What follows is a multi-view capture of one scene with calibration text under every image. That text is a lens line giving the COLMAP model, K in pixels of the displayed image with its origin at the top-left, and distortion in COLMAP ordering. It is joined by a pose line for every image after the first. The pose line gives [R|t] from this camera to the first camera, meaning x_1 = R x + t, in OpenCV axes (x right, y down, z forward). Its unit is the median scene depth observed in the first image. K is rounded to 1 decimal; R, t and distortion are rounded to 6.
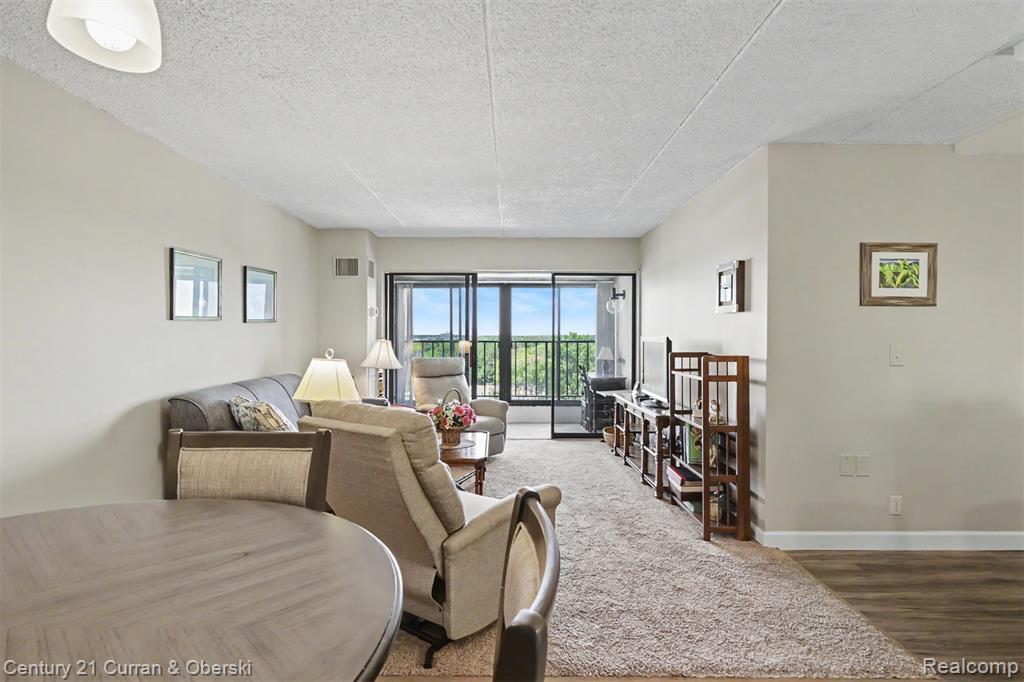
lens RADIAL K [[519.6, 0, 510.2], [0, 519.6, 333.9], [0, 0, 1]] dist [0.003812, 0.000607]
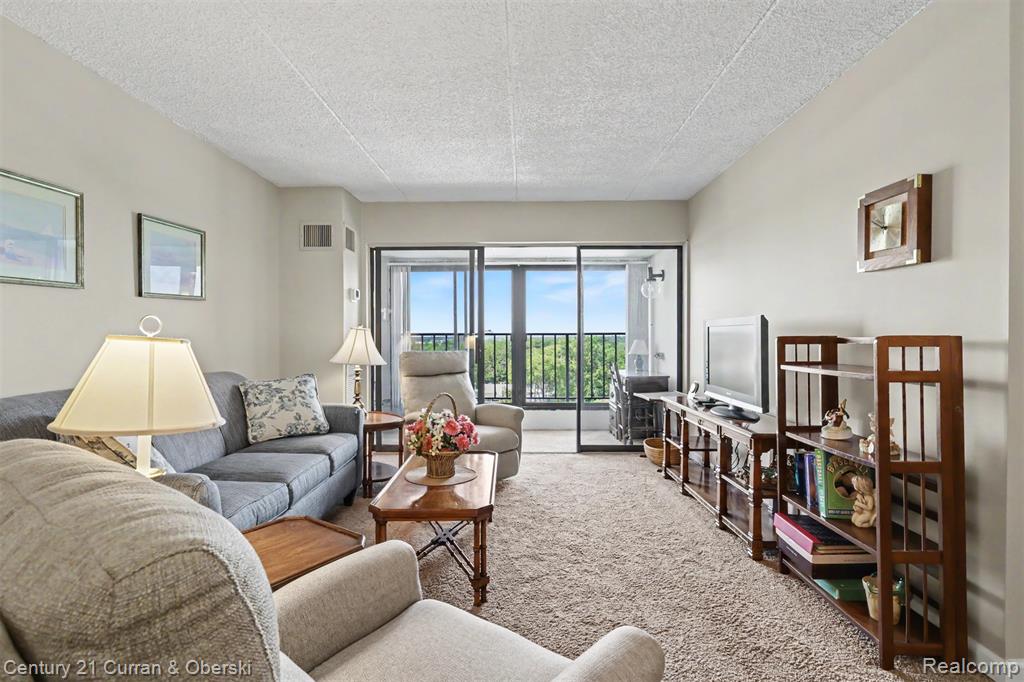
lens RADIAL K [[500.6, 0, 511.7], [0, 500.6, 335.4], [0, 0, 1]] dist [0.001371, 0.001317]
pose [[0.999779, -0.003963, -0.020662, -0.006933], [0.004009, 0.999990, 0.002203, 0.025265], [0.020653, -0.002286, 0.999784, 0.296820]]
